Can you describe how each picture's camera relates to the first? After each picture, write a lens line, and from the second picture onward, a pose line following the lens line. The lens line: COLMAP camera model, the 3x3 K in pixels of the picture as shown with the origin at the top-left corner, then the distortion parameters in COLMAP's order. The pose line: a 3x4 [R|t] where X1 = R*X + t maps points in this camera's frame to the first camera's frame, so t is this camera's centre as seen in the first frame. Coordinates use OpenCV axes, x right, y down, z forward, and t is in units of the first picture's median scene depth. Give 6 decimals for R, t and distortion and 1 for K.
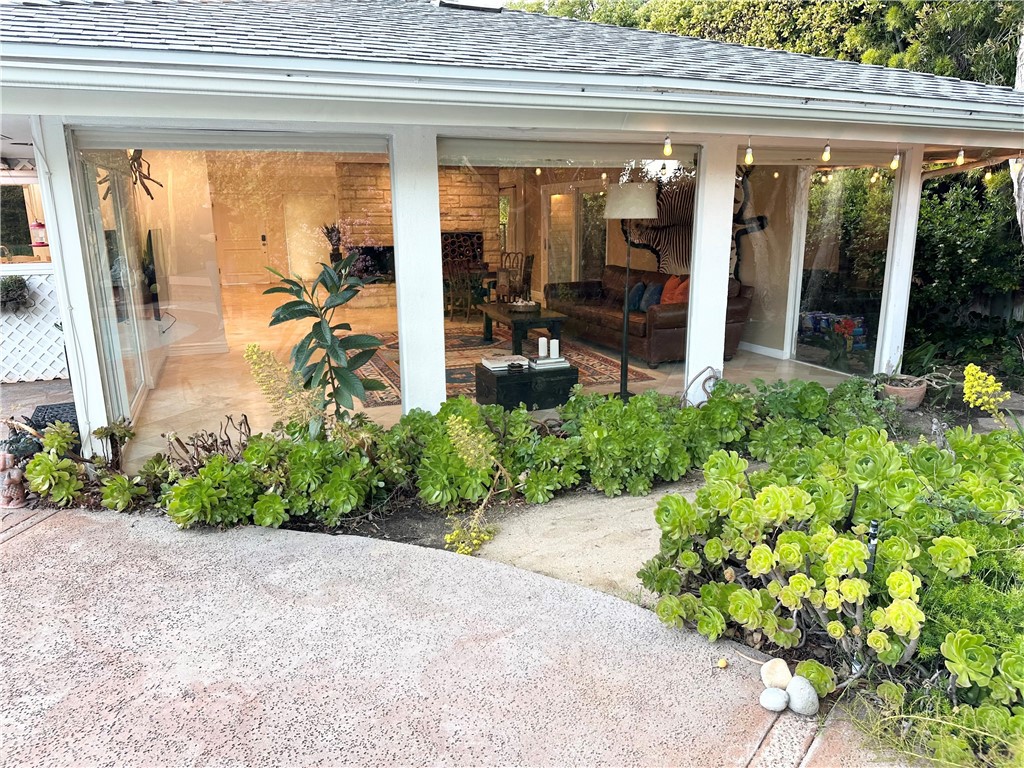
lens RADIAL K [[721.6, 0, 512.0], [0, 721.6, 384.0], [0, 0, 1]] dist [0.066350, -0.085161]
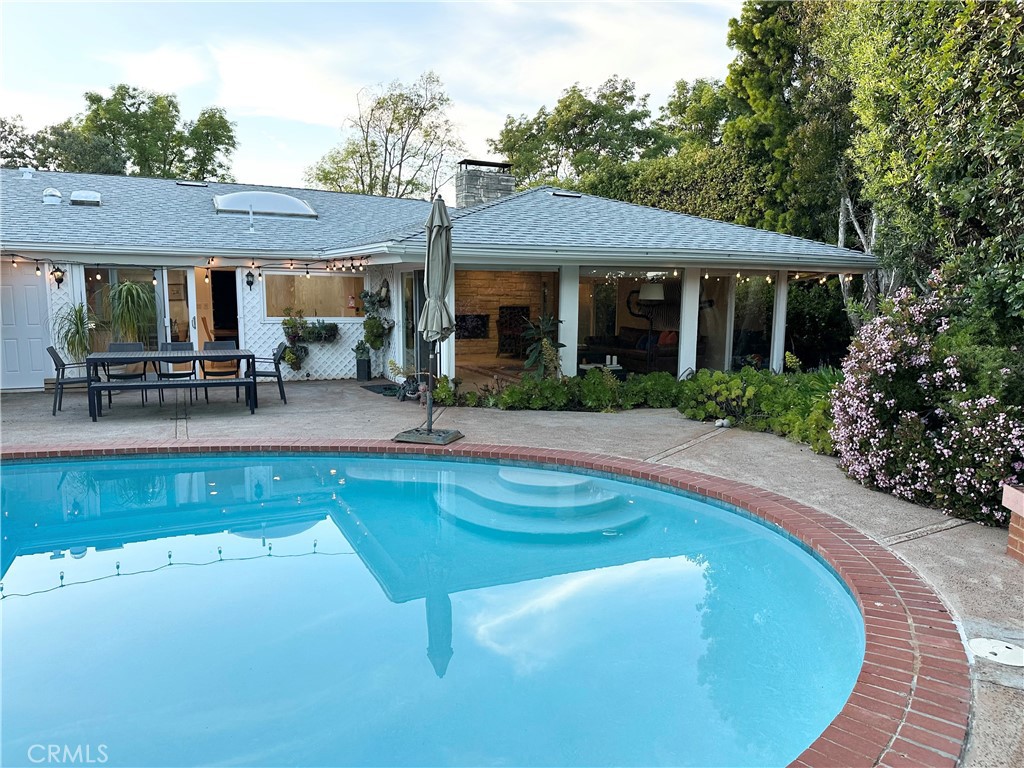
lens RADIAL K [[711.2, 0, 512.0], [0, 711.2, 384.0], [0, 0, 1]] dist [0.140577, -0.208554]
pose [[0.998160, 0.012104, 0.059410, -0.301174], [-0.005939, 0.994677, -0.102874, 0.194804], [-0.060339, 0.102332, 0.992919, -0.854277]]
